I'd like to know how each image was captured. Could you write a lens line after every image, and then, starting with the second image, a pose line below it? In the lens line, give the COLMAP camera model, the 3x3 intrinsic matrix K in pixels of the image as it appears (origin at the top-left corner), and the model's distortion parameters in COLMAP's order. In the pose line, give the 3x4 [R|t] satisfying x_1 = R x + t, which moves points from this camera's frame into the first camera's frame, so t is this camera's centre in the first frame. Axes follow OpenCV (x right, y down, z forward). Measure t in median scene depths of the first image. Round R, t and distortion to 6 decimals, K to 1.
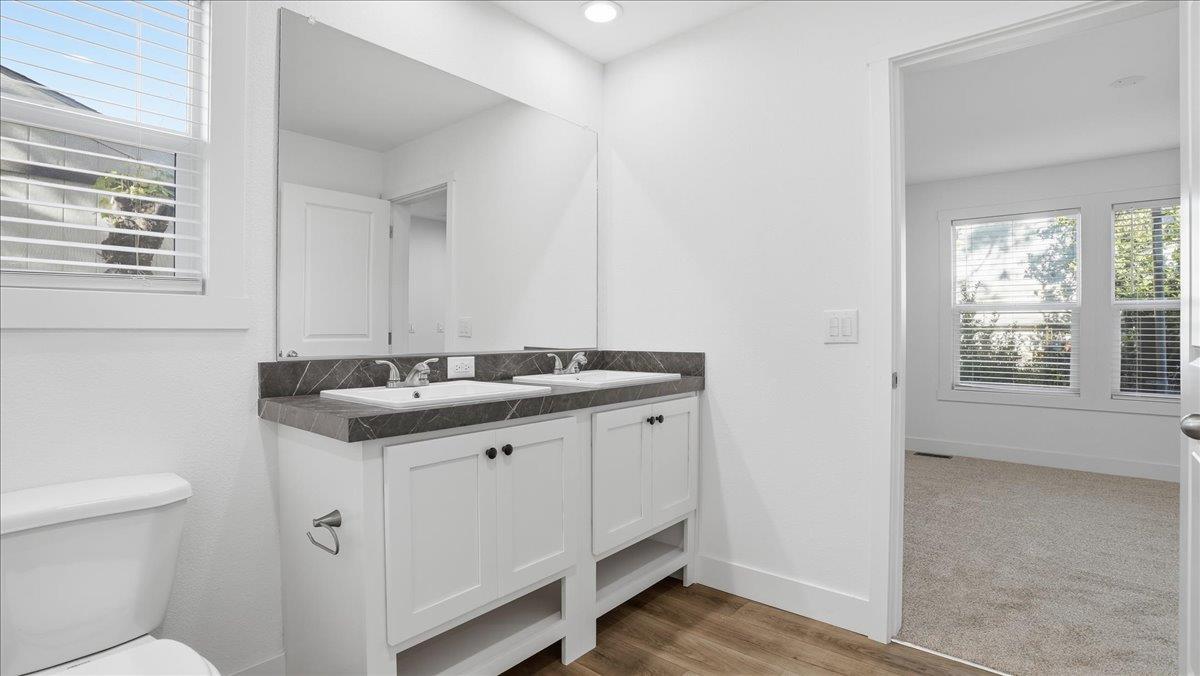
lens RADIAL K [[554.6, 0, 596.2], [0, 554.6, 335.3], [0, 0, 1]] dist [-0.064123, 0.023361]
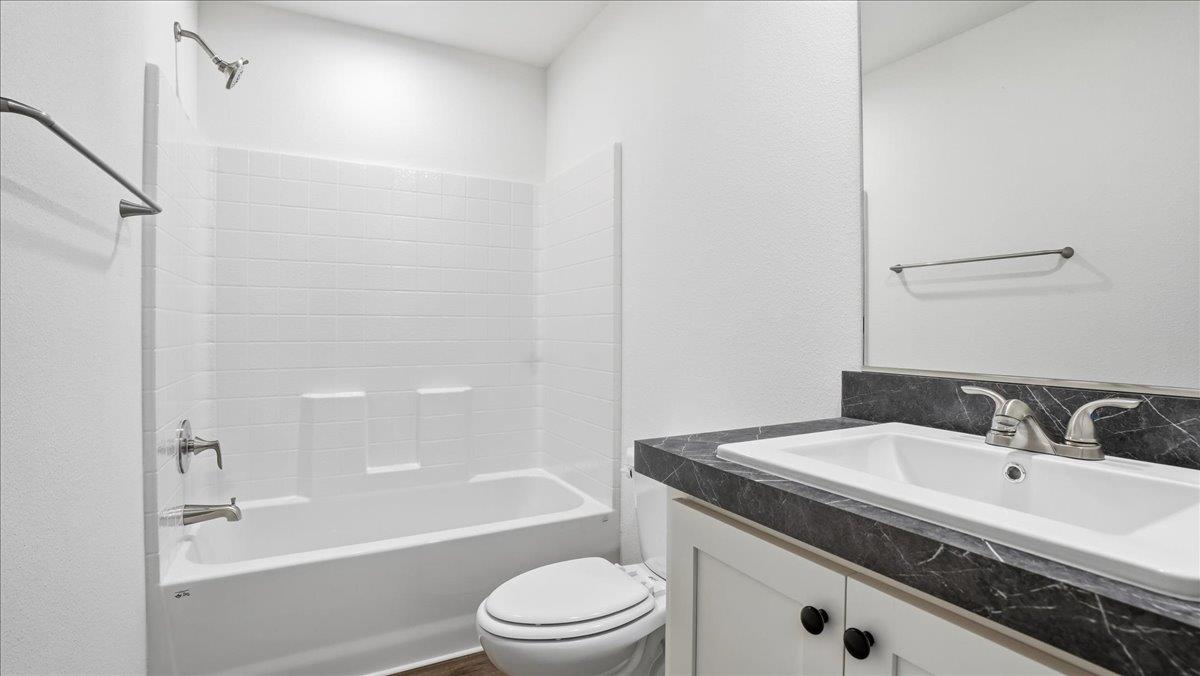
lens RADIAL K [[554.6, 0, 596.2], [0, 554.6, 335.3], [0, 0, 1]] dist [-0.064123, 0.023361]
pose [[-0.371842, 0.005355, -0.928281, 0.223786], [-0.005726, 0.999951, 0.008063, -0.005817], [0.928279, 0.008314, -0.371793, 0.868666]]
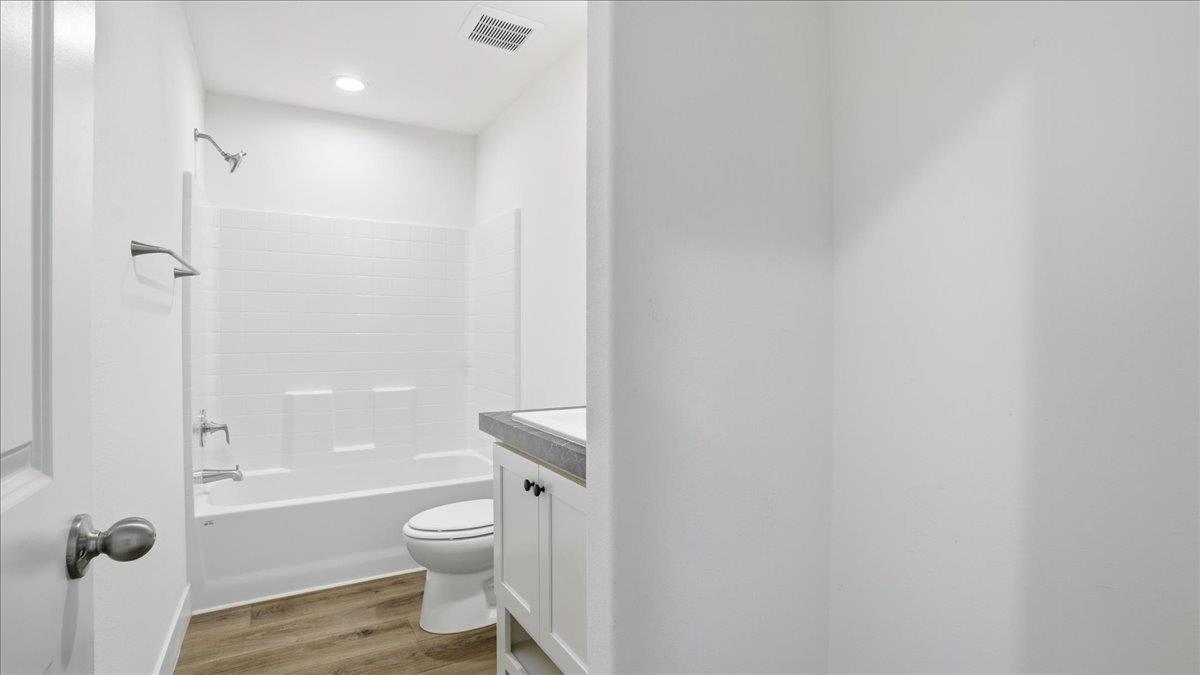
lens RADIAL K [[554.6, 0, 596.2], [0, 554.6, 334.8], [0, 0, 1]] dist [-0.064123, 0.023361]
pose [[-0.325721, 0.002853, -0.945462, 0.596262], [-0.005180, 0.999975, 0.004802, -0.047648], [0.945452, 0.006462, -0.325698, 1.241970]]
